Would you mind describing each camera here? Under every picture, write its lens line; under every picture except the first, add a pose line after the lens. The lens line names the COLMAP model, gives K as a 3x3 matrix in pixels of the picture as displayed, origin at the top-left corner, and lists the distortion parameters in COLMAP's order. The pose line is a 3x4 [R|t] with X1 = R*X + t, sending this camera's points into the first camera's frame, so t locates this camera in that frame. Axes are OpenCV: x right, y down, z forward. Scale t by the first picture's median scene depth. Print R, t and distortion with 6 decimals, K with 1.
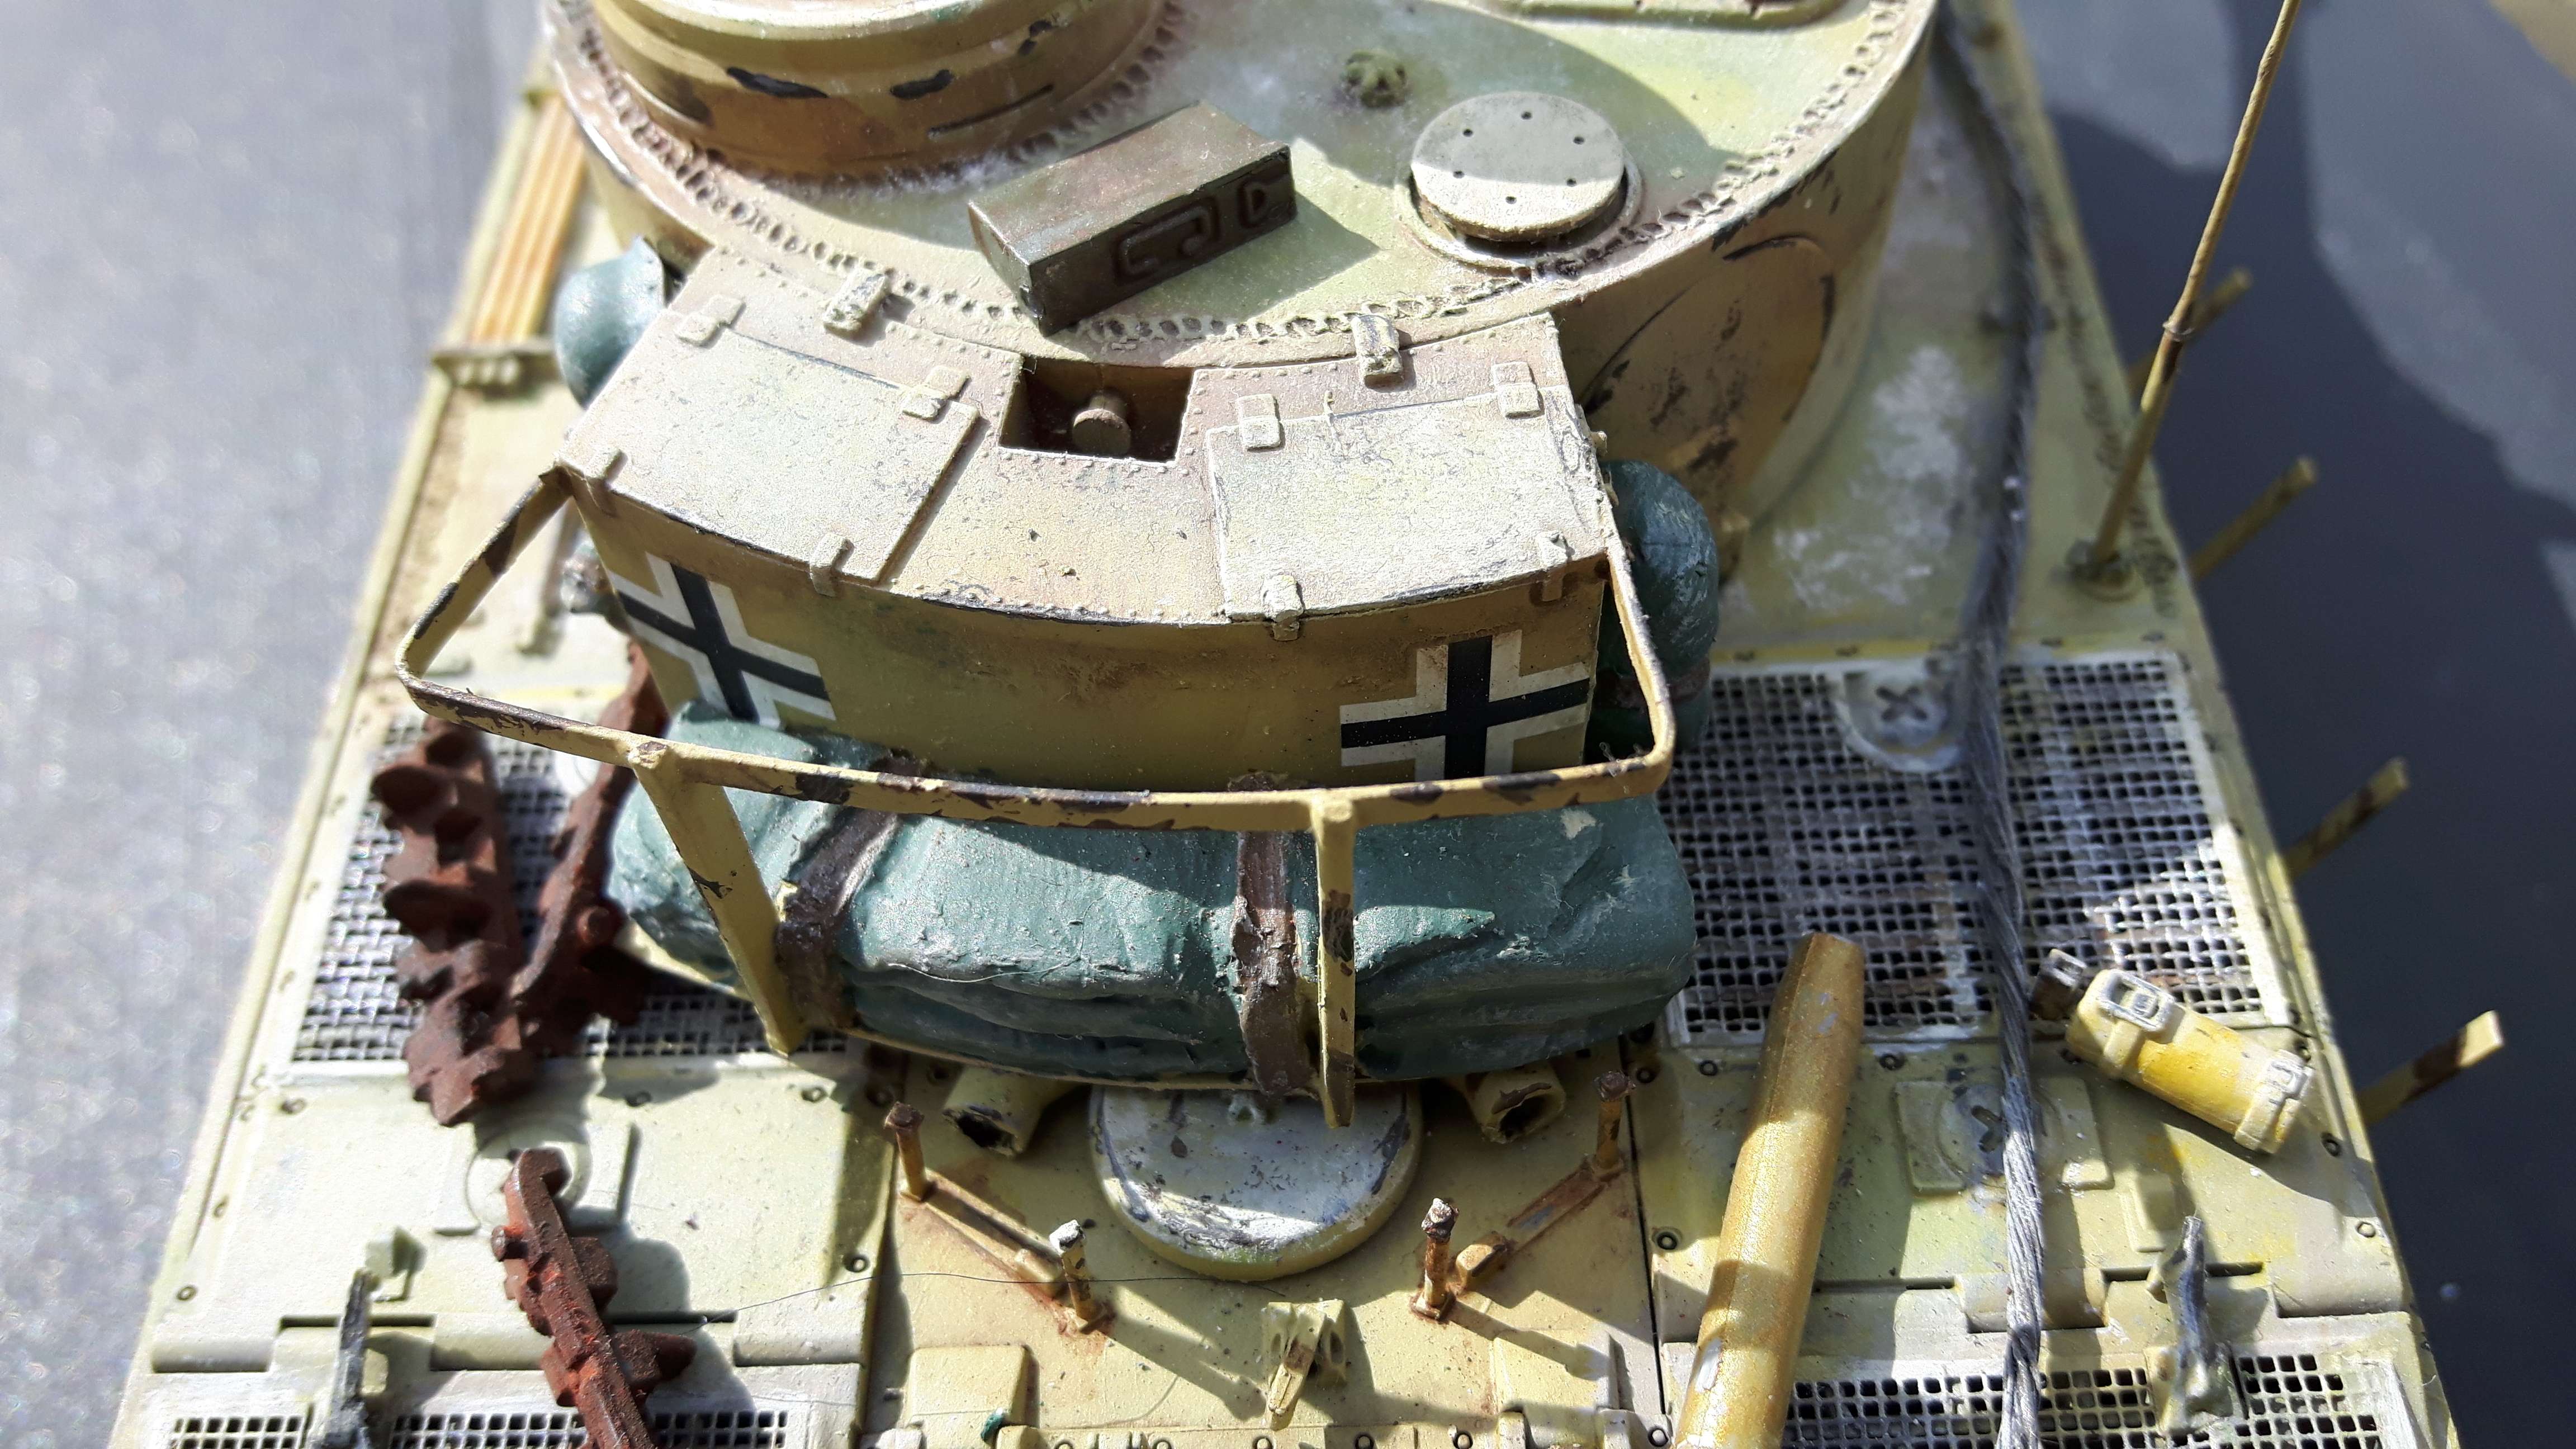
lens RADIAL K [[2277.5, 0, 1382.2], [0, 2277.5, 596.6], [0, 0, 1]] dist [0.132006, -0.474529]
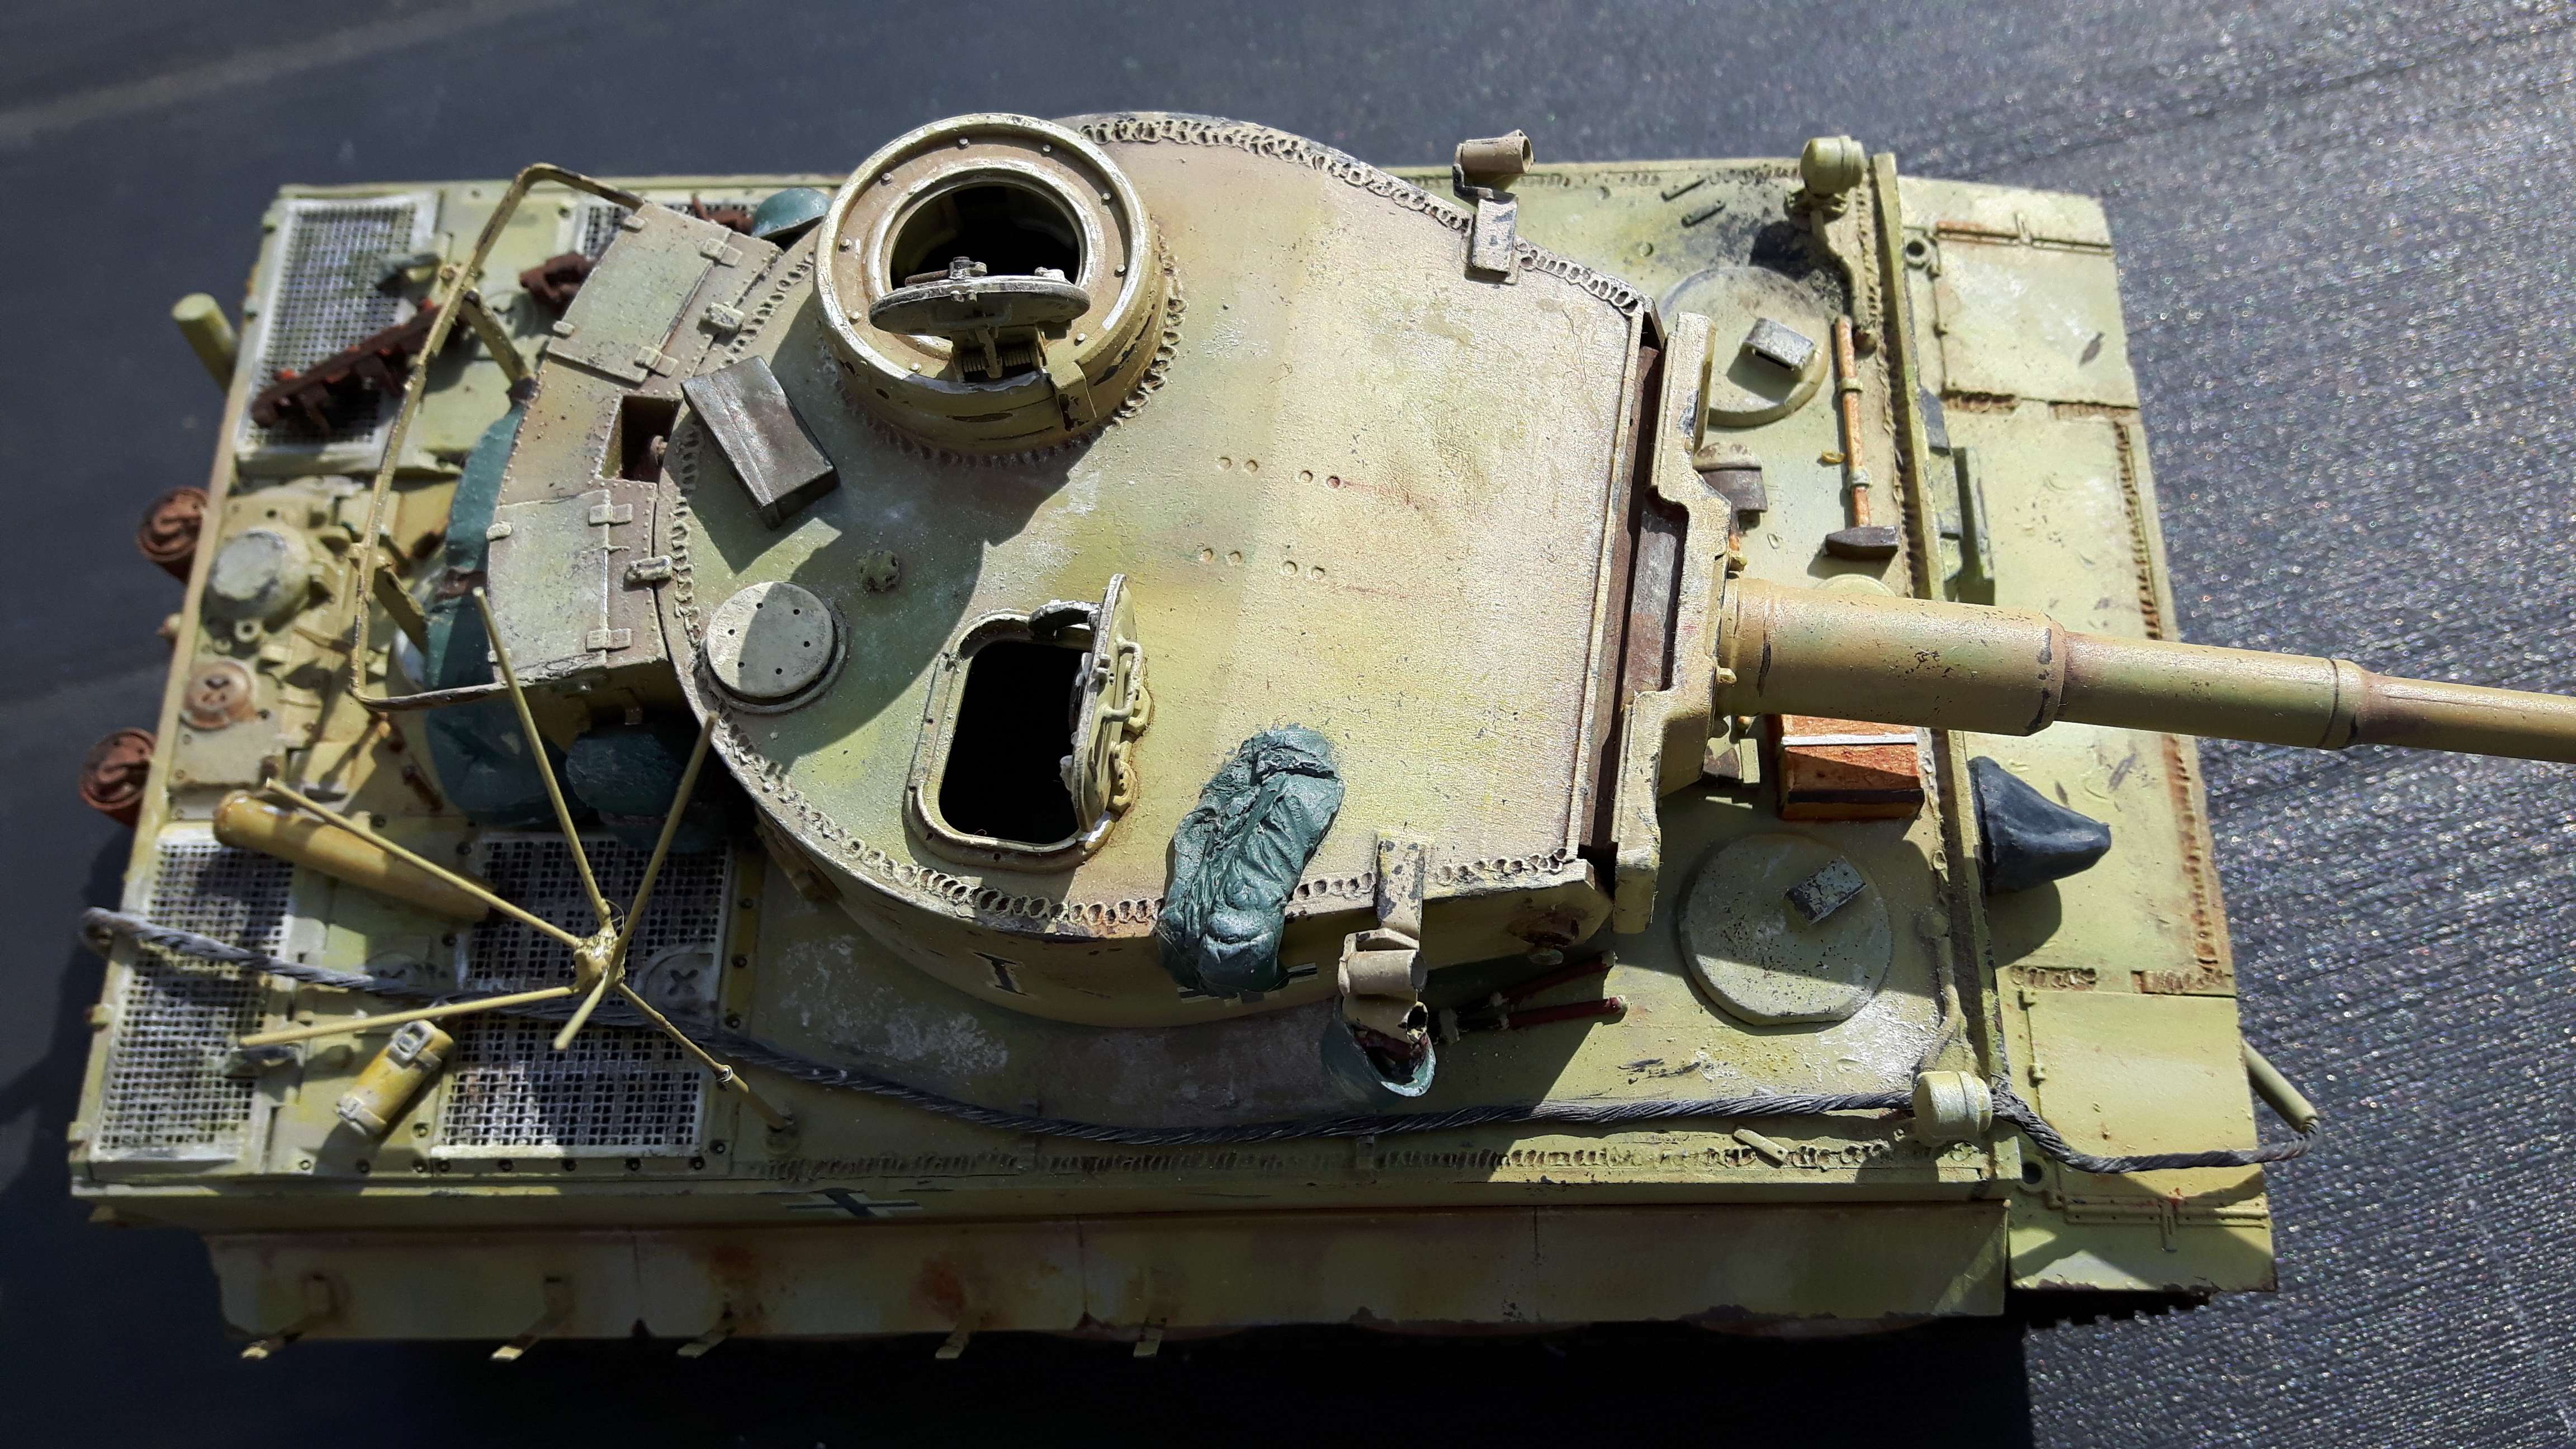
lens RADIAL K [[2213.1, 0, 1288.0], [0, 2213.1, 724.5], [0, 0, 1]] dist [0.145504, -0.427527]
pose [[-0.021963, 0.933718, -0.357336, 0.723098], [-0.773350, 0.210650, 0.597961, -1.509698], [0.633599, 0.289478, 0.717464, 0.081547]]
